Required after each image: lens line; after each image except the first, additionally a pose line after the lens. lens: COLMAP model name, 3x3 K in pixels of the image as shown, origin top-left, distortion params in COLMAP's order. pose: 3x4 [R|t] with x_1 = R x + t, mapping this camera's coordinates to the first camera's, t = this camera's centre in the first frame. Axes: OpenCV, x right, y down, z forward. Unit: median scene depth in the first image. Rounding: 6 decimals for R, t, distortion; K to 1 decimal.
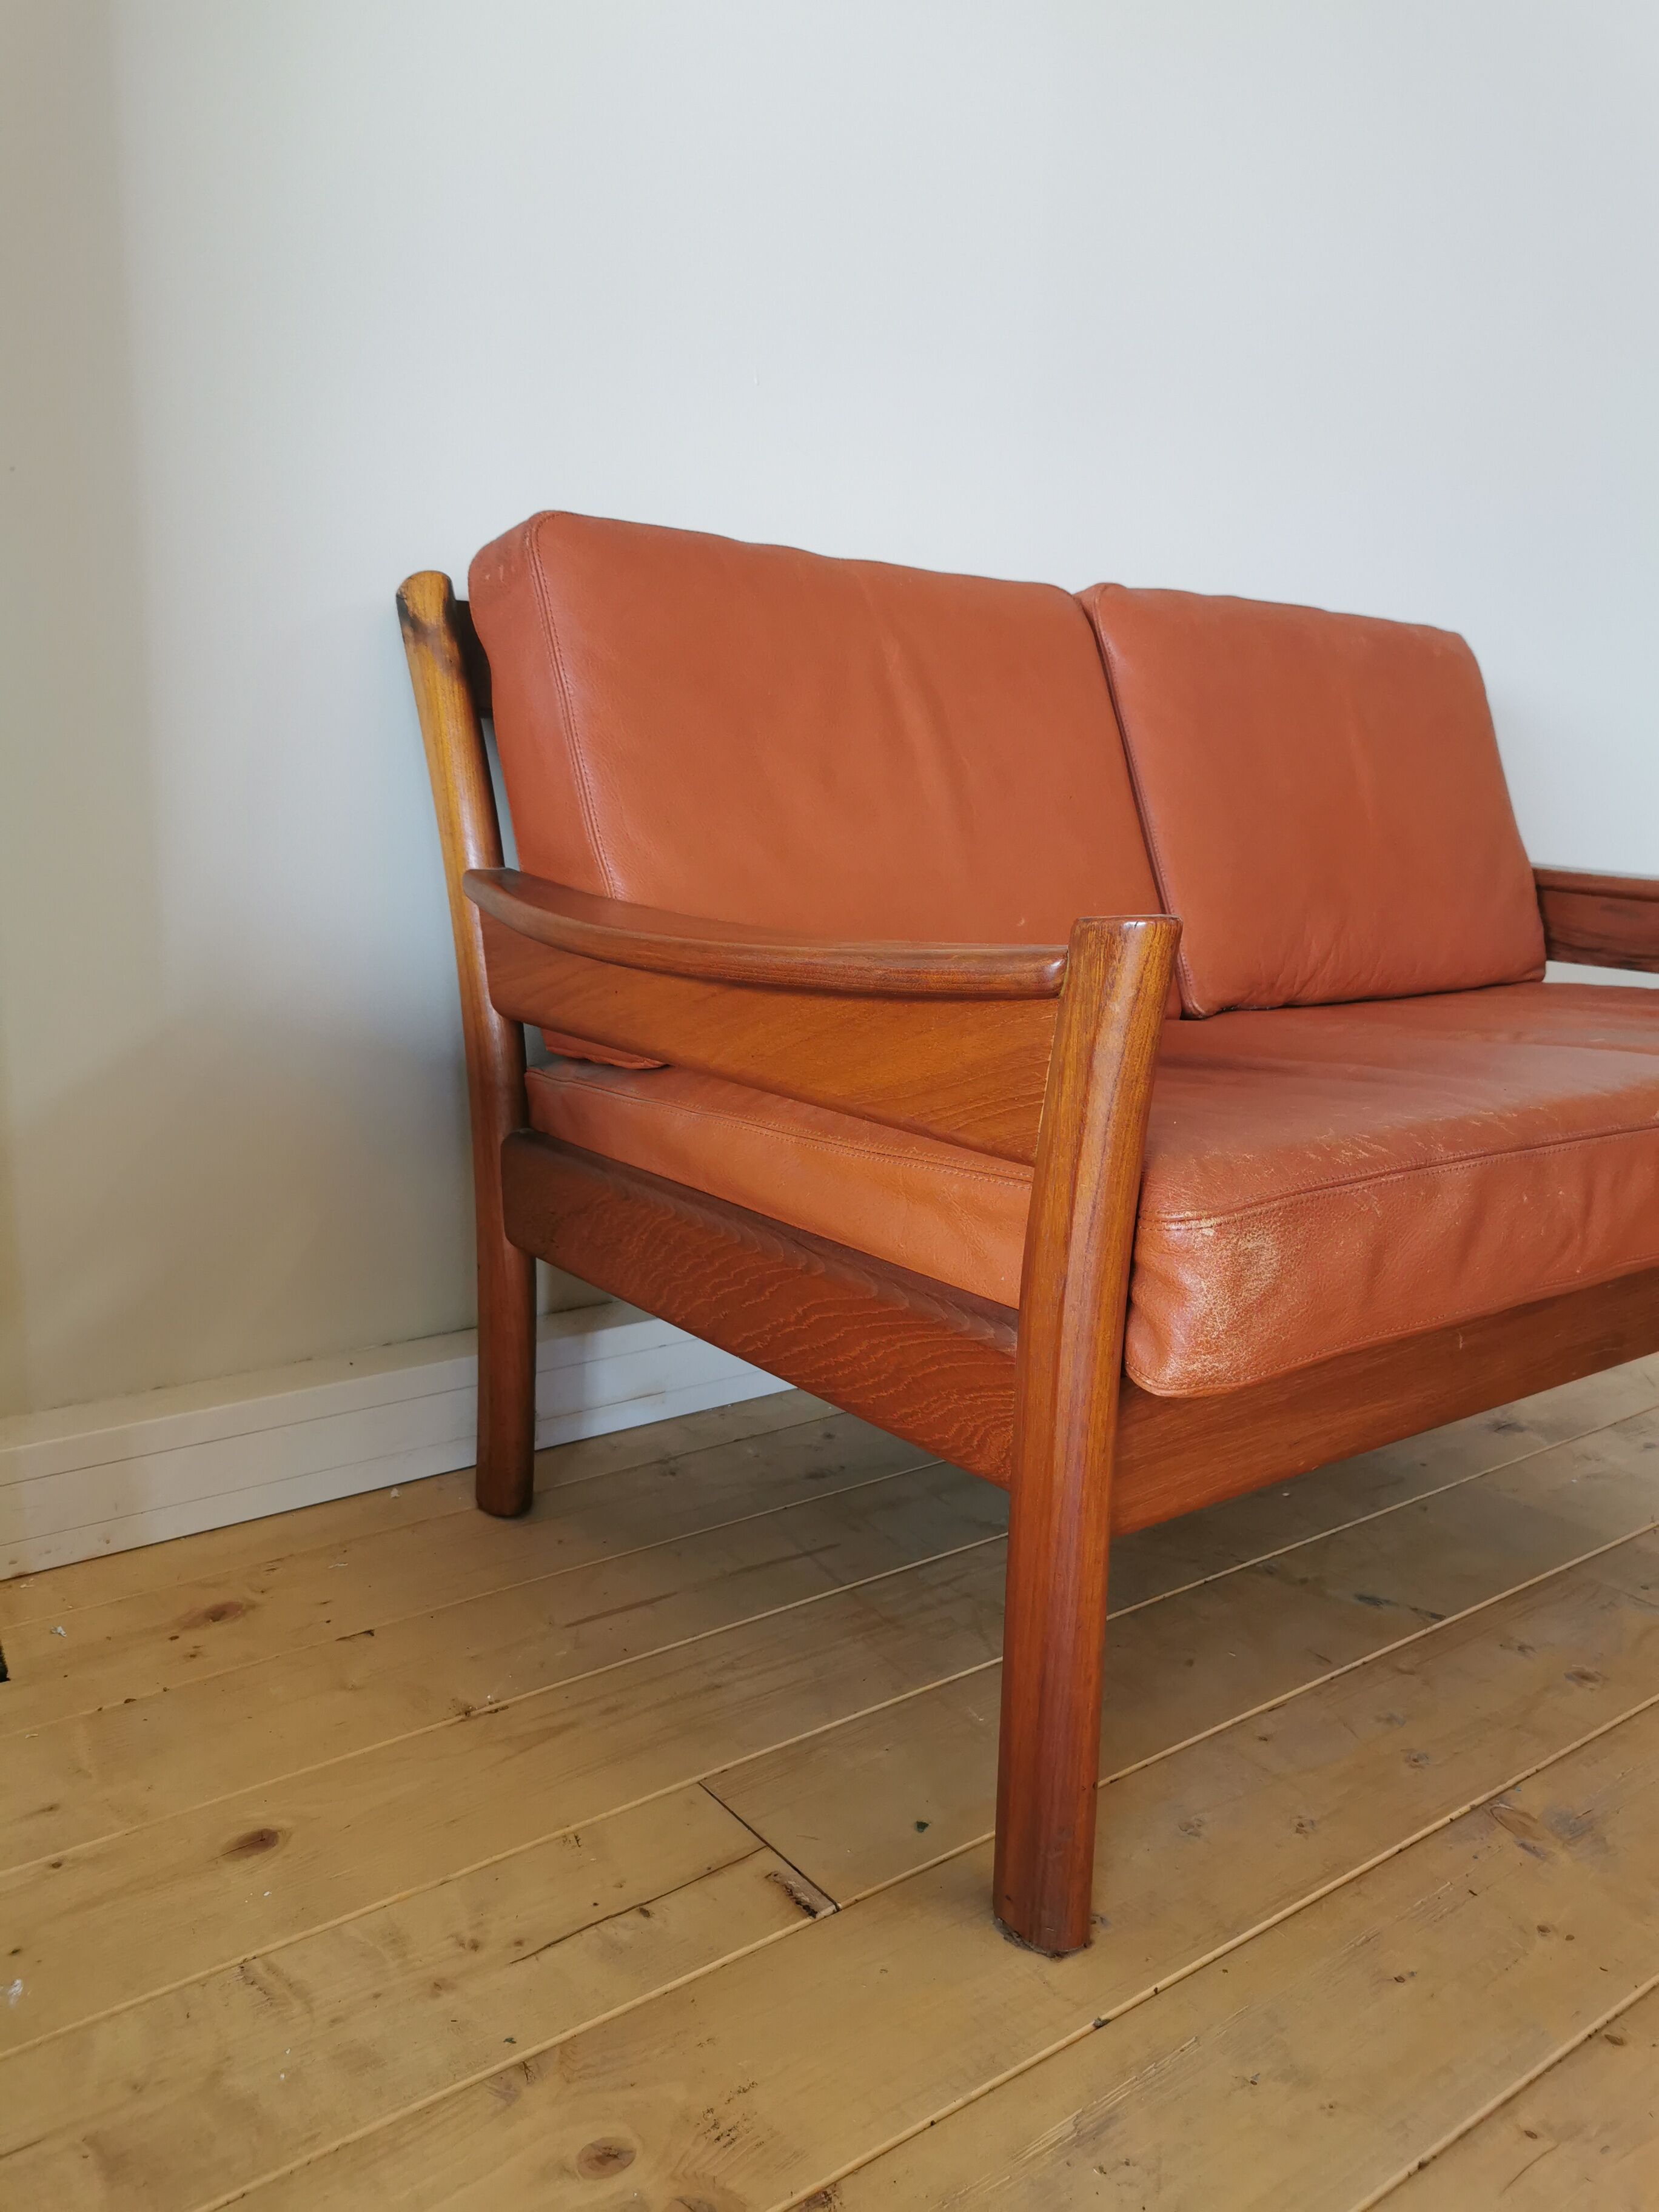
lens RADIAL K [[1746.3, 0, 833.7], [0, 1746.3, 1055.5], [0, 0, 1]] dist [0.058782, -0.052039]
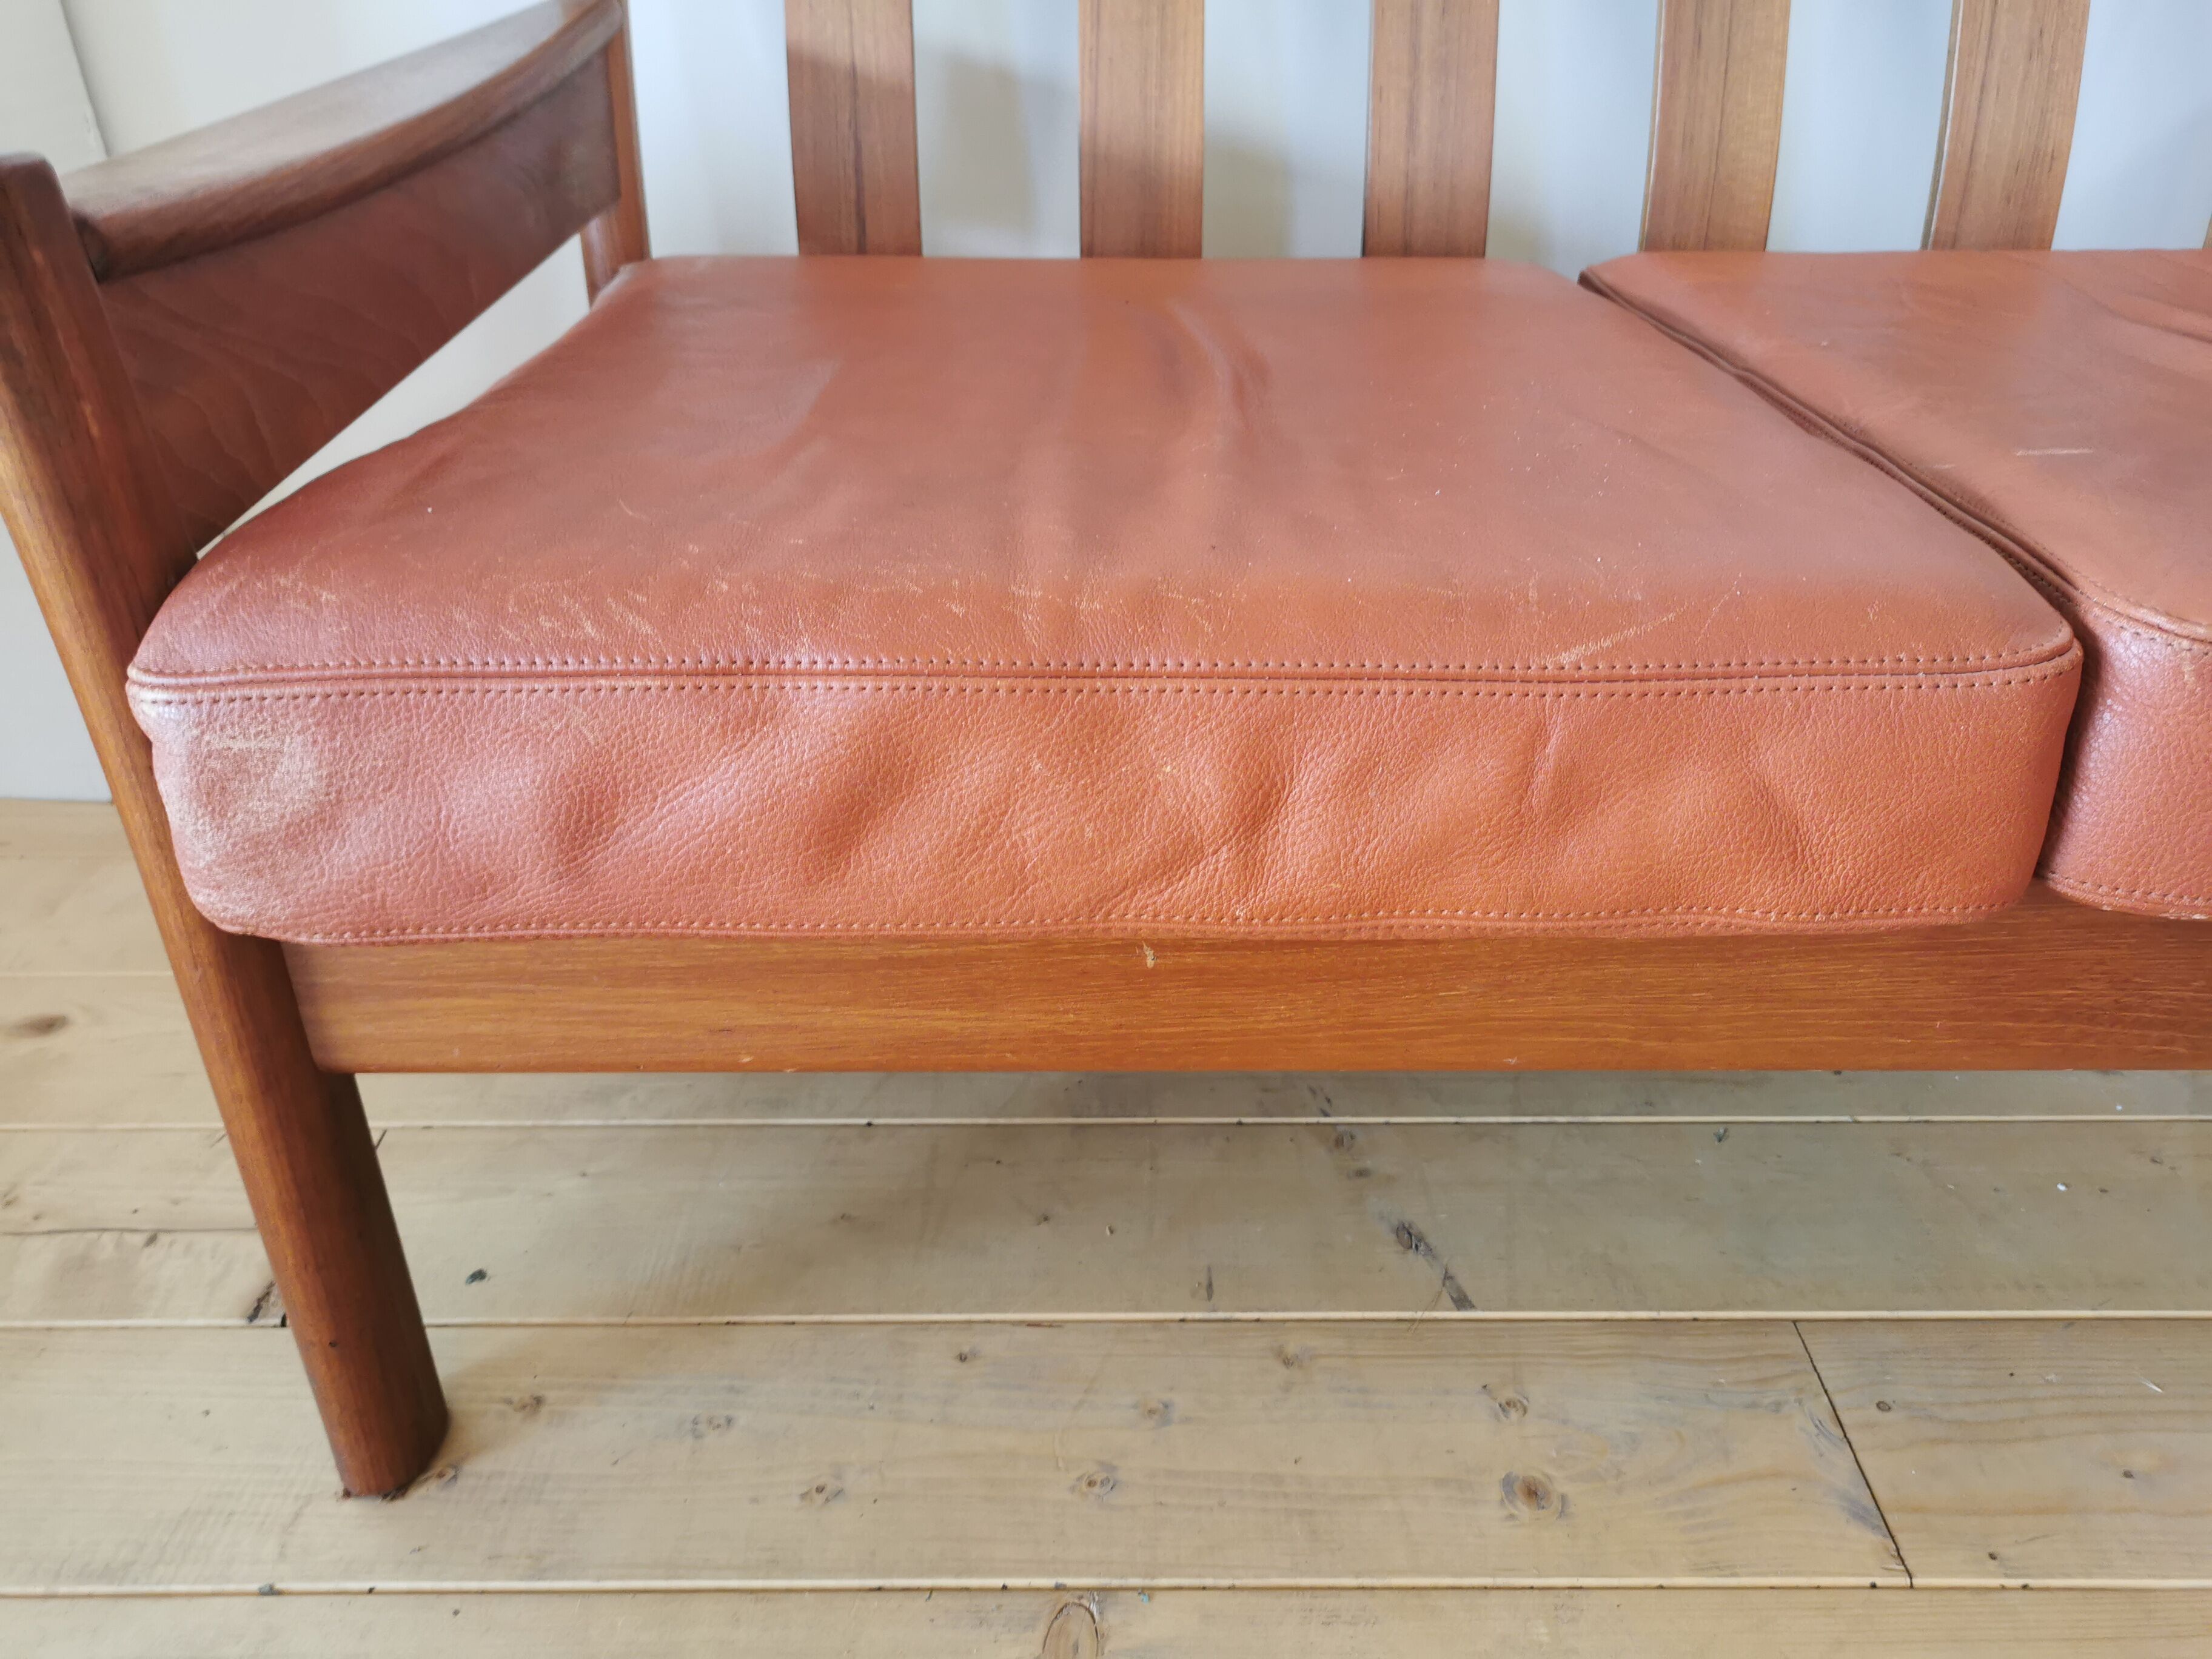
lens RADIAL K [[1747.2, 0, 1095.7], [0, 1747.2, 836.1], [0, 0, 1]] dist [0.025703, -0.008512]
pose [[0.795462, 0.284143, -0.535259, 0.733861], [-0.077285, 0.923616, 0.375446, -0.102036], [0.601055, -0.257286, 0.756662, 0.652589]]
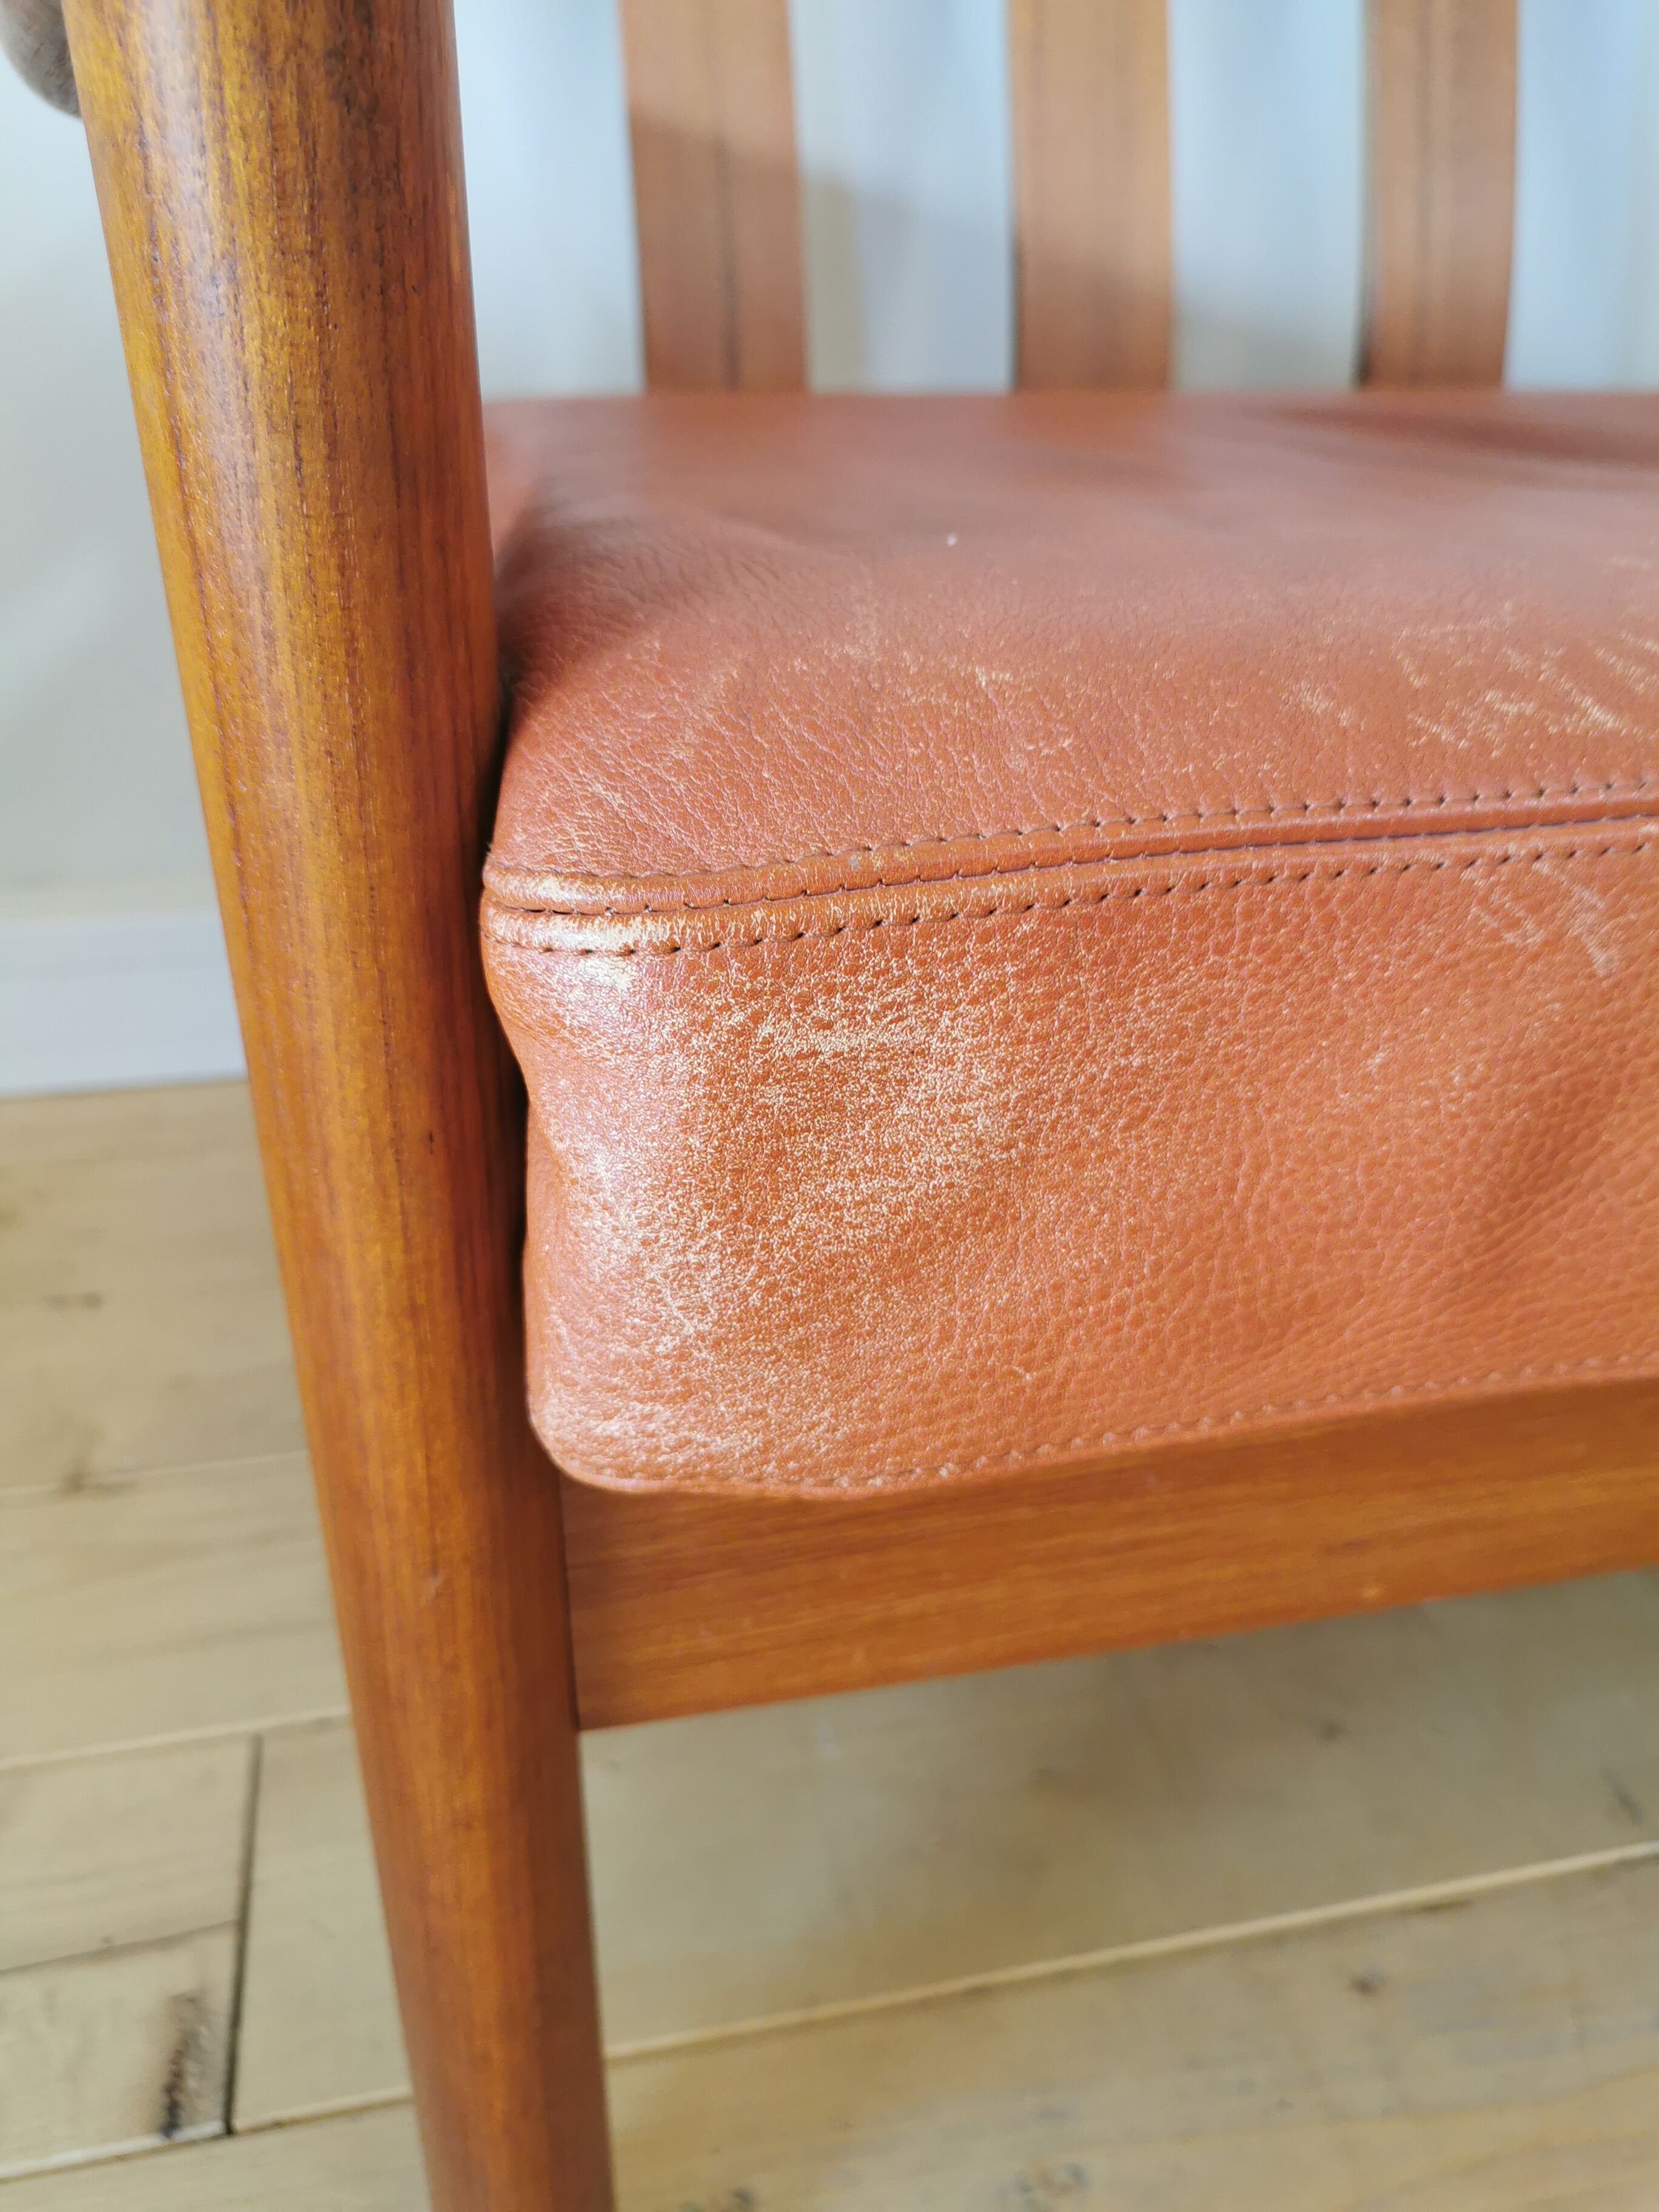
lens RADIAL K [[1805.7, 0, 829.5], [0, 1805.7, 1106.0], [0, 0, 1]] dist [-0.003106, -0.000160]
pose [[0.905500, 0.180236, -0.384166, 0.308617], [-0.054261, 0.947063, 0.316430, 0.033371], [0.420862, -0.265682, 0.867346, 0.712836]]
